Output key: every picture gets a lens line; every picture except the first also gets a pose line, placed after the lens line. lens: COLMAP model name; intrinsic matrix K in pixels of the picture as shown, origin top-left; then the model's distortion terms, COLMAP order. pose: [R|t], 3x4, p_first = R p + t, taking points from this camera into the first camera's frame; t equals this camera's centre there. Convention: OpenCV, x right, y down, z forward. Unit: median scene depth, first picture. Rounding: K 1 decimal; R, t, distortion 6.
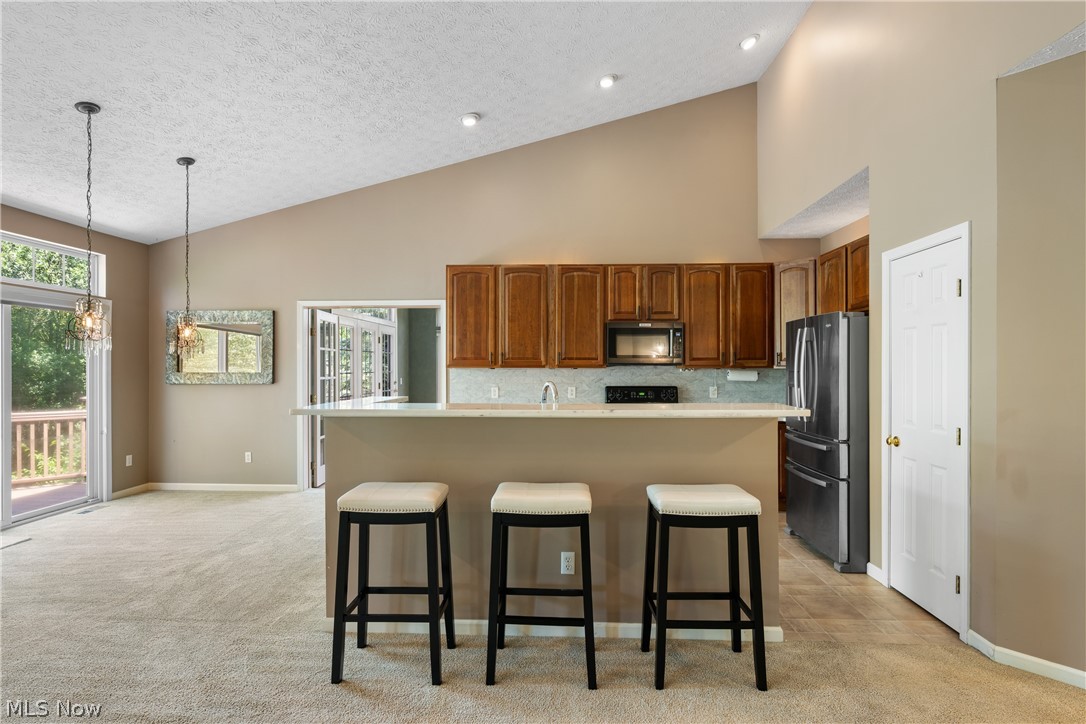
lens RADIAL K [[526.0, 0, 542.4], [0, 526.0, 367.2], [0, 0, 1]] dist [0.002210, -0.001655]
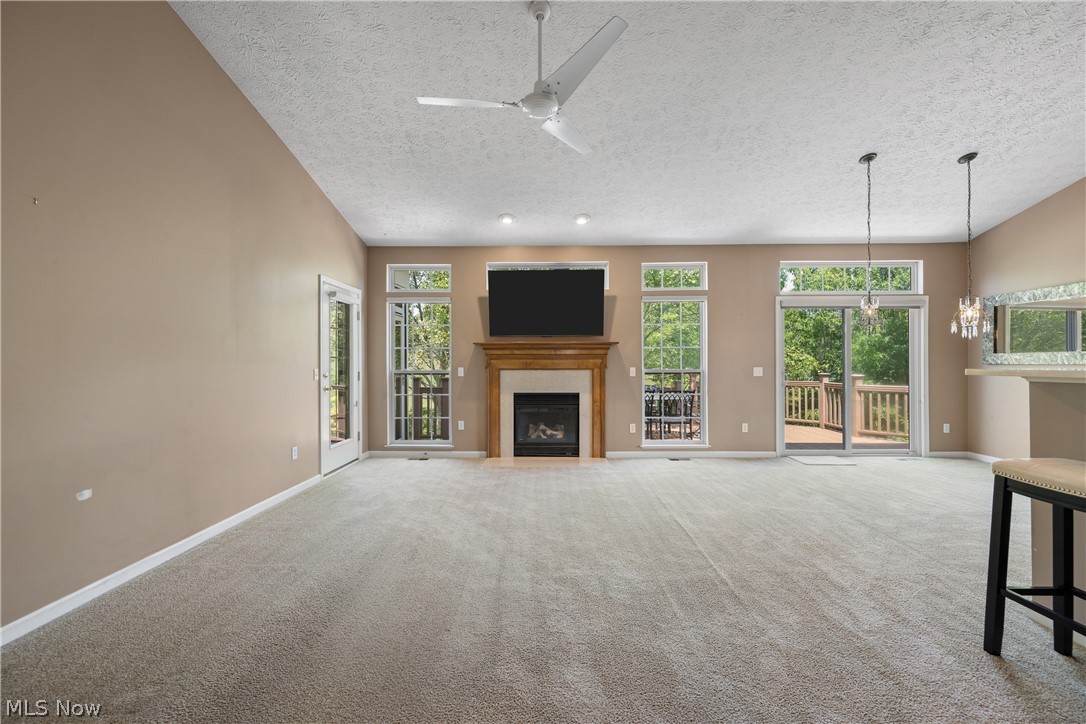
lens RADIAL K [[425.2, 0, 548.5], [0, 425.2, 361.8], [0, 0, 1]] dist [0.000287, -0.000120]
pose [[0.035469, -0.005040, -0.999358, 0.151519], [0.001908, 0.999986, -0.004975, 0.032552], [0.999369, -0.001730, 0.035478, 0.076124]]
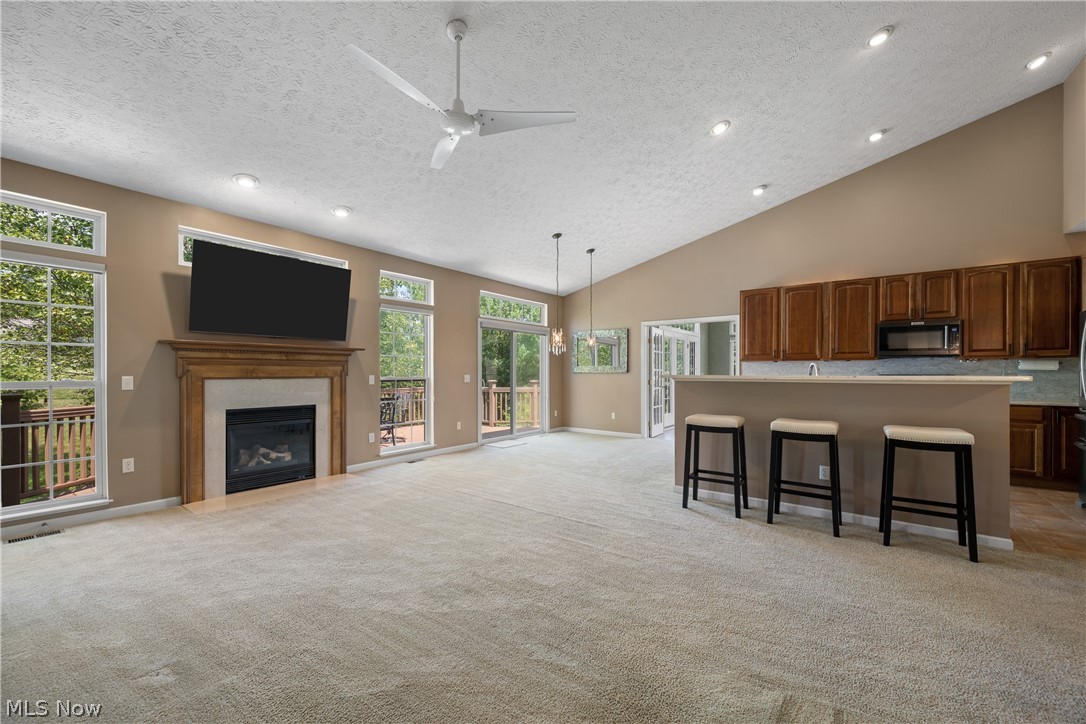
lens RADIAL K [[425.2, 0, 549.5], [0, 425.2, 373.3], [0, 0, 1]] dist [0.000287, -0.000120]
pose [[0.830032, 0.003709, -0.557703, 0.038125], [-0.002026, 0.999991, 0.003634, 0.032359], [0.557712, -0.001886, 0.830032, -0.282107]]
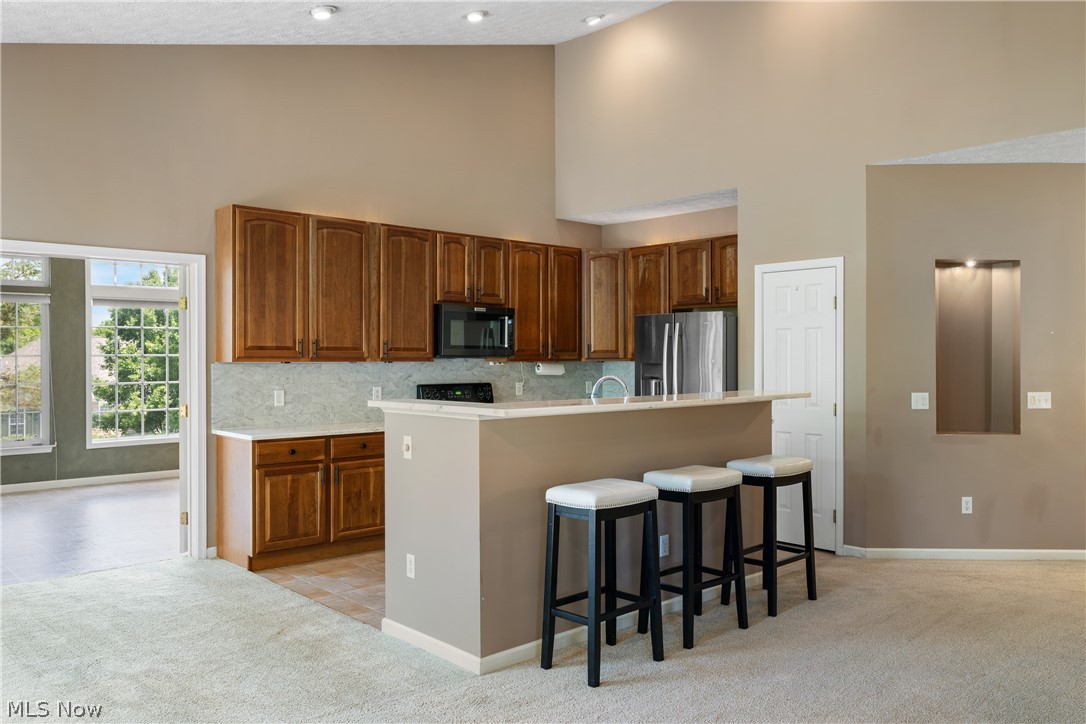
lens RADIAL K [[847.3, 0, 546.0], [0, 847.3, 362.7], [0, 0, 1]] dist [0.012987, 0.007195]
pose [[0.702960, -0.004514, 0.711215, -0.679455], [0.001371, 0.999987, 0.004992, -0.002565], [-0.711228, -0.002534, 0.702957, -0.016869]]
